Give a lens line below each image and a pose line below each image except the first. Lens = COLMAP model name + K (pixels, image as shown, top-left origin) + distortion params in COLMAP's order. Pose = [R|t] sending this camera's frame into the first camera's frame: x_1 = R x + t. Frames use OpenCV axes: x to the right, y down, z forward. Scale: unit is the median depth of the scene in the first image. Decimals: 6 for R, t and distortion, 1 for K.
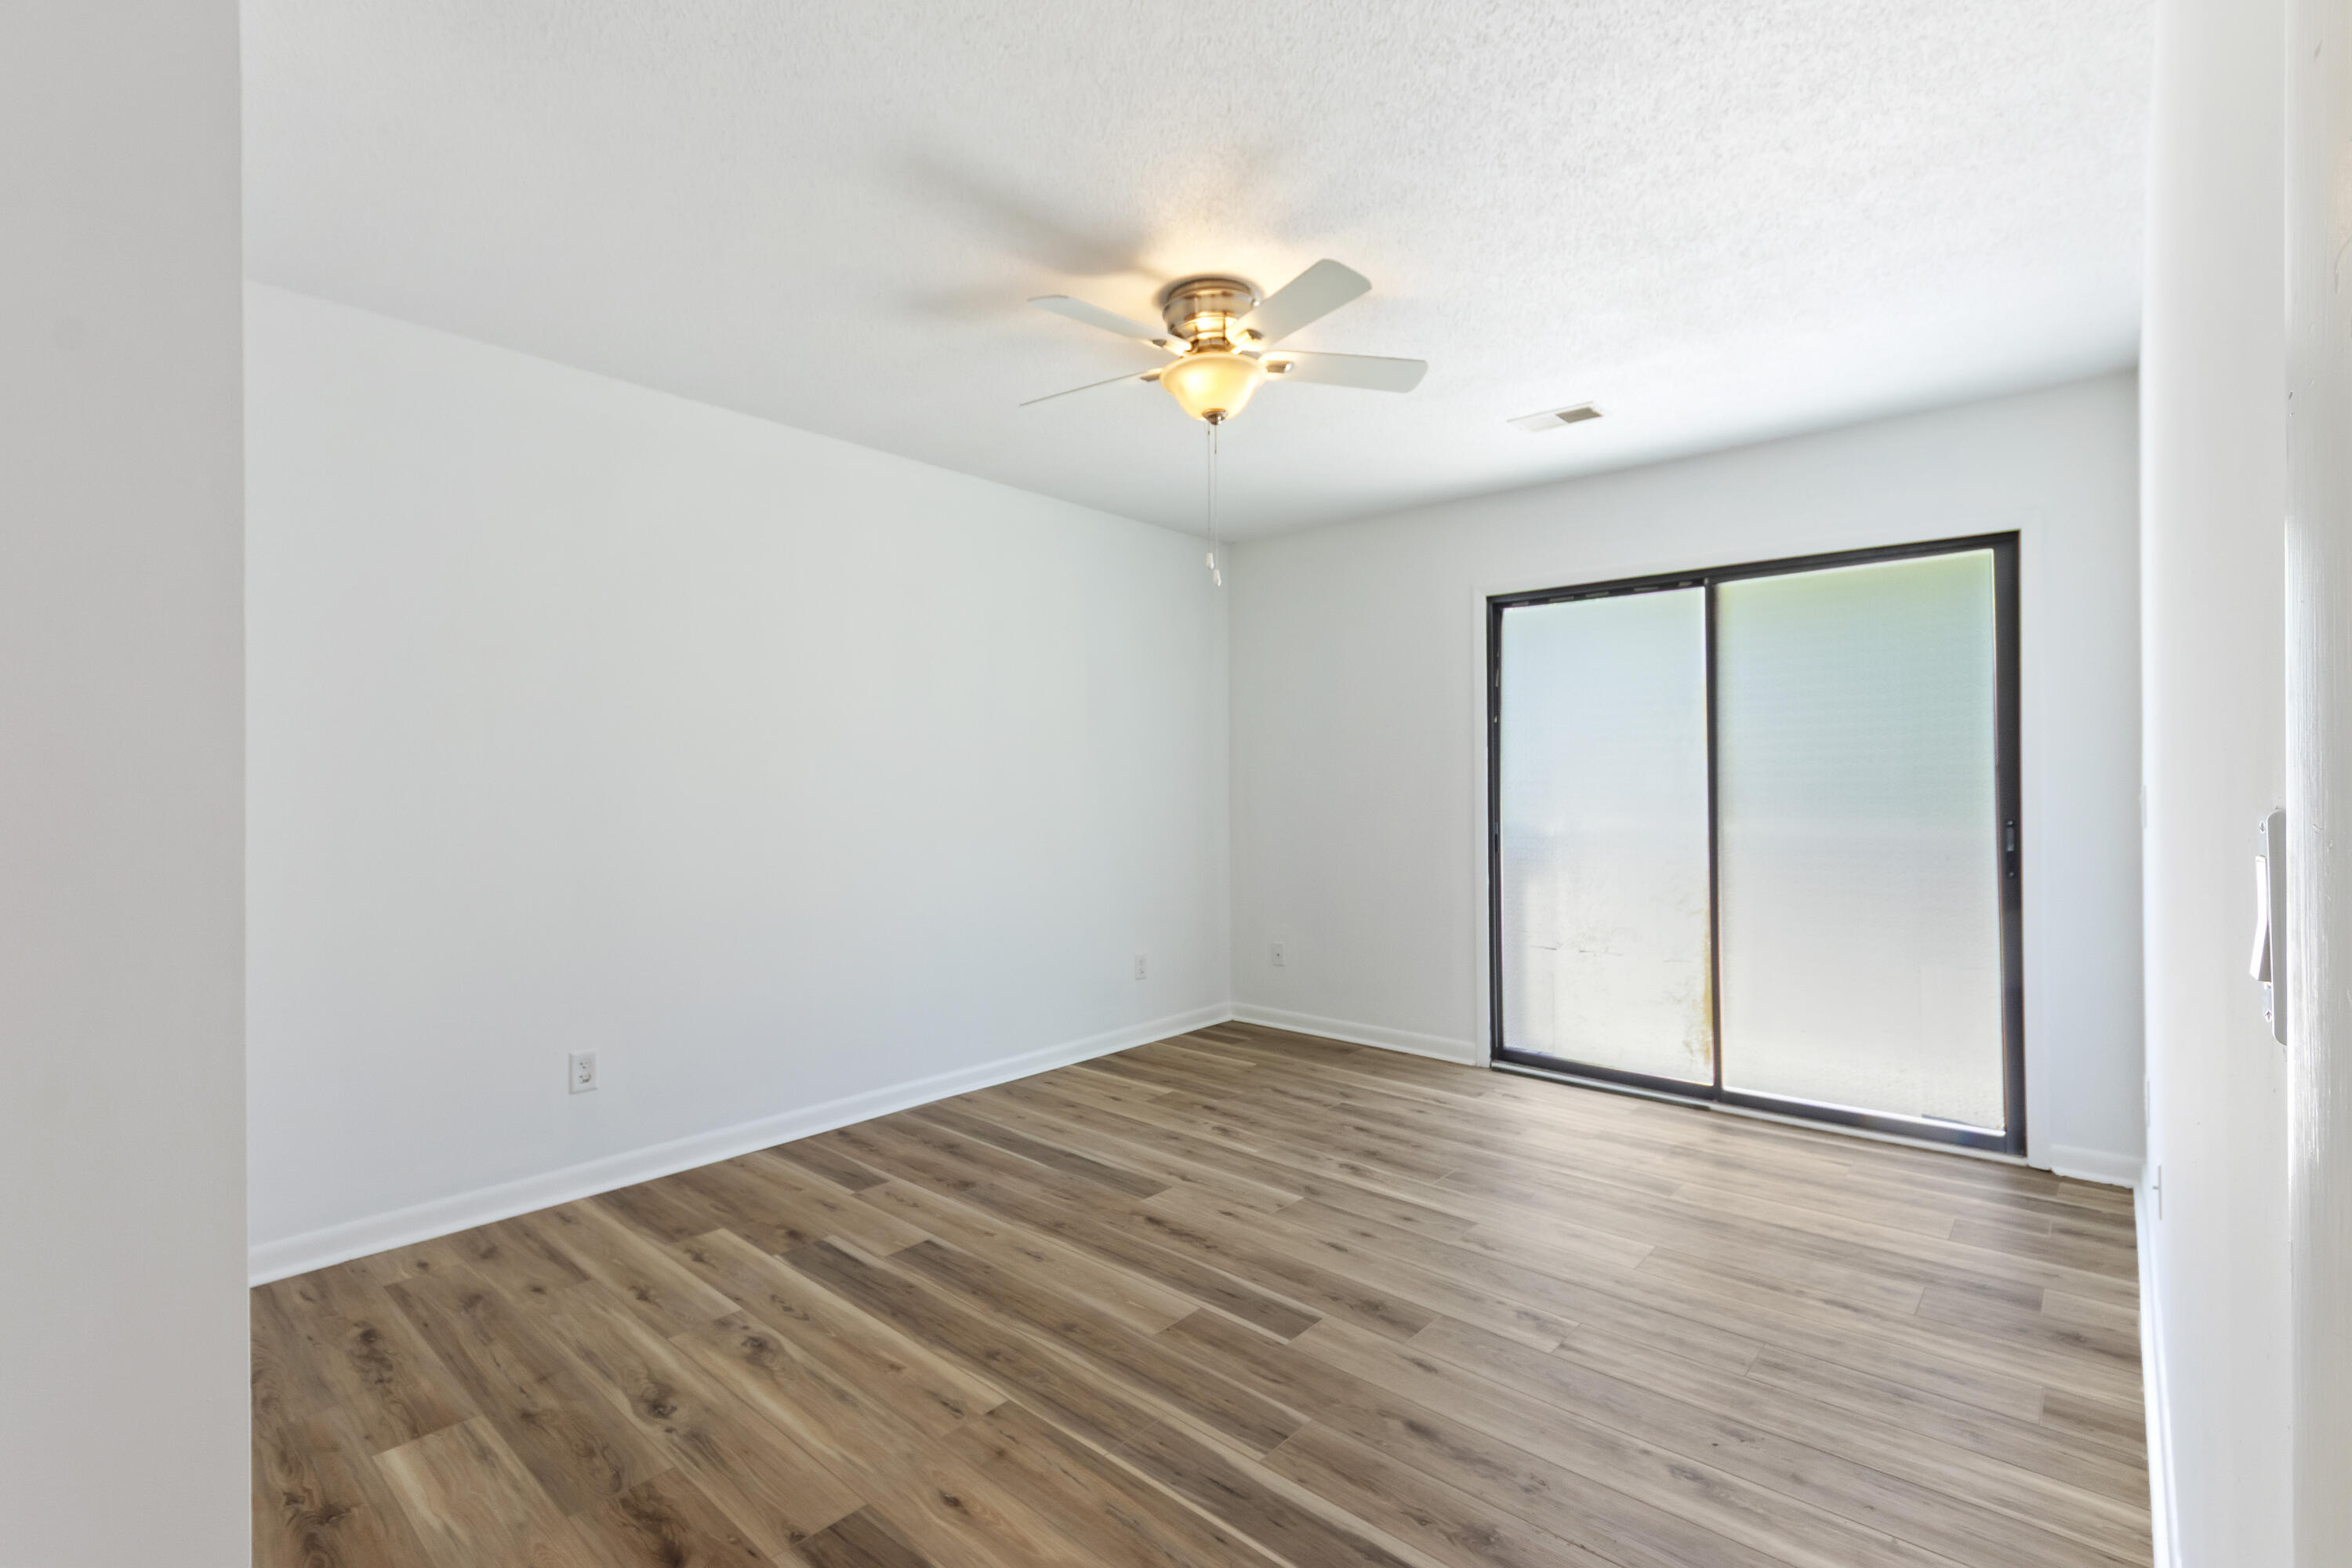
lens RADIAL K [[1046.6, 0, 1175.9], [0, 1046.6, 778.1], [0, 0, 1]] dist [0.009435, -0.000295]
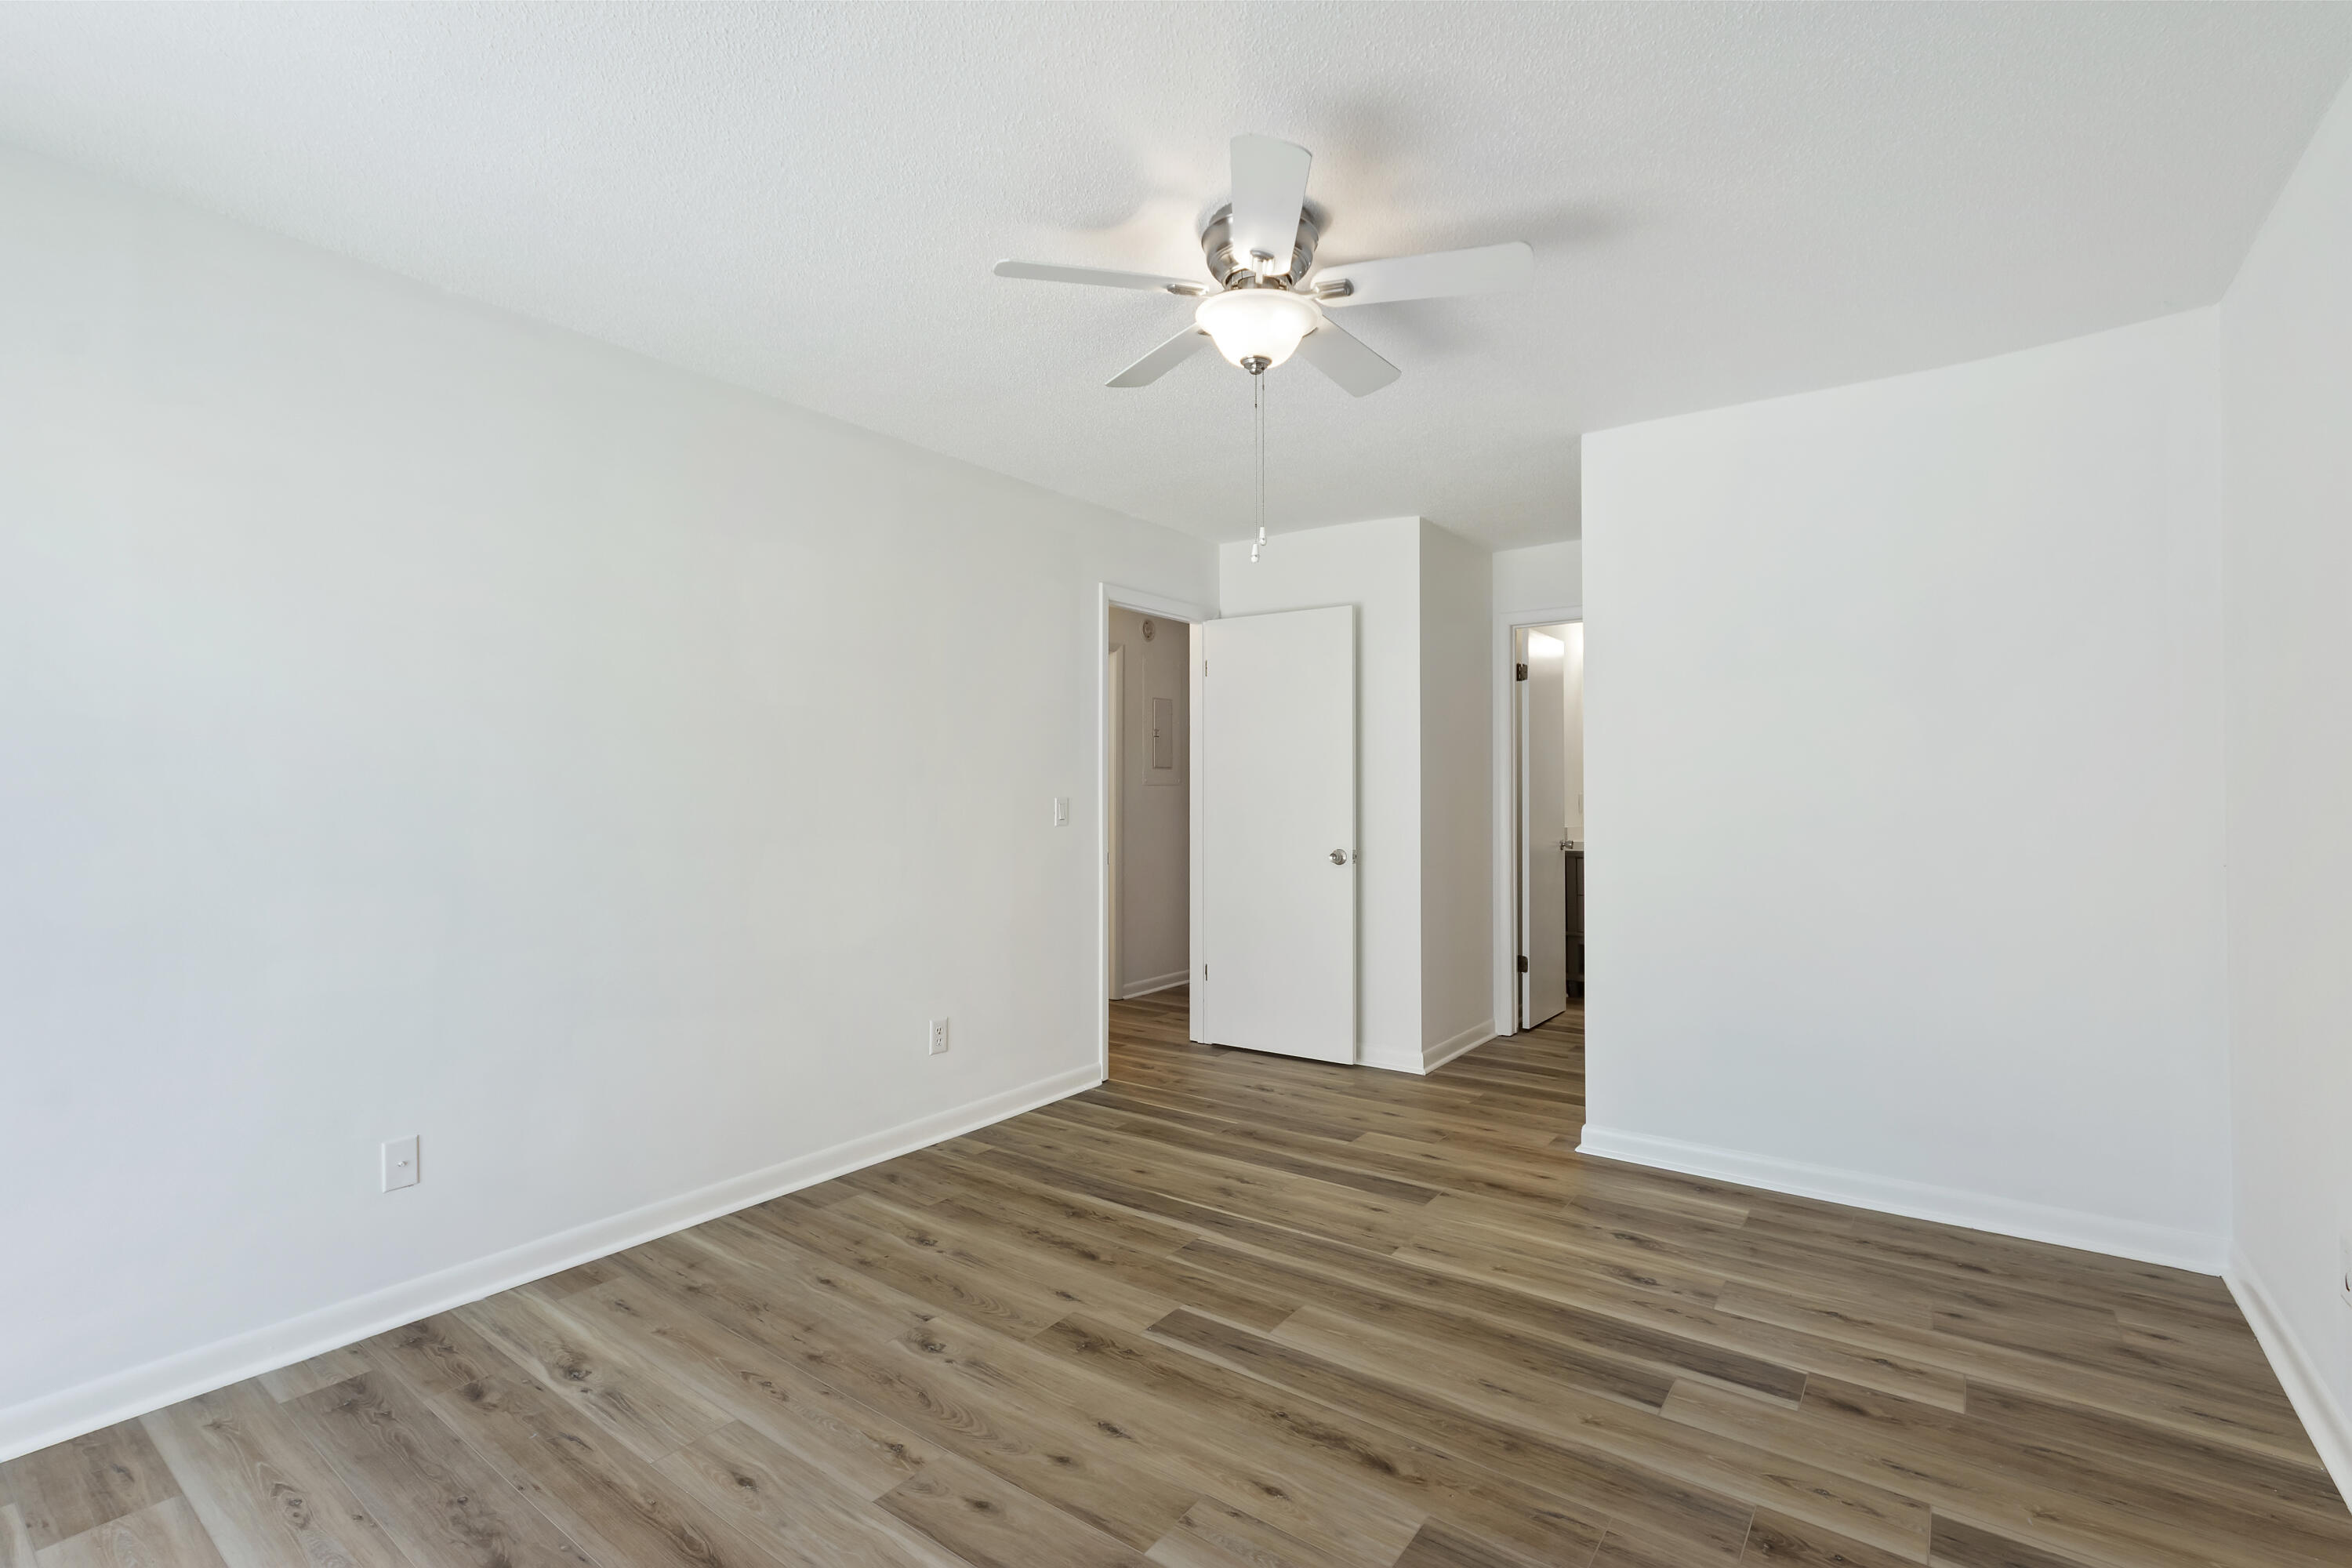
lens RADIAL K [[1046.6, 0, 1175.9], [0, 1046.6, 778.1], [0, 0, 1]] dist [0.009435, -0.000295]
pose [[-0.996066, 0.004828, -0.088485, 0.198775], [0.006308, 0.999845, -0.016455, 0.006062], [0.088392, -0.016949, -0.995942, 2.026545]]
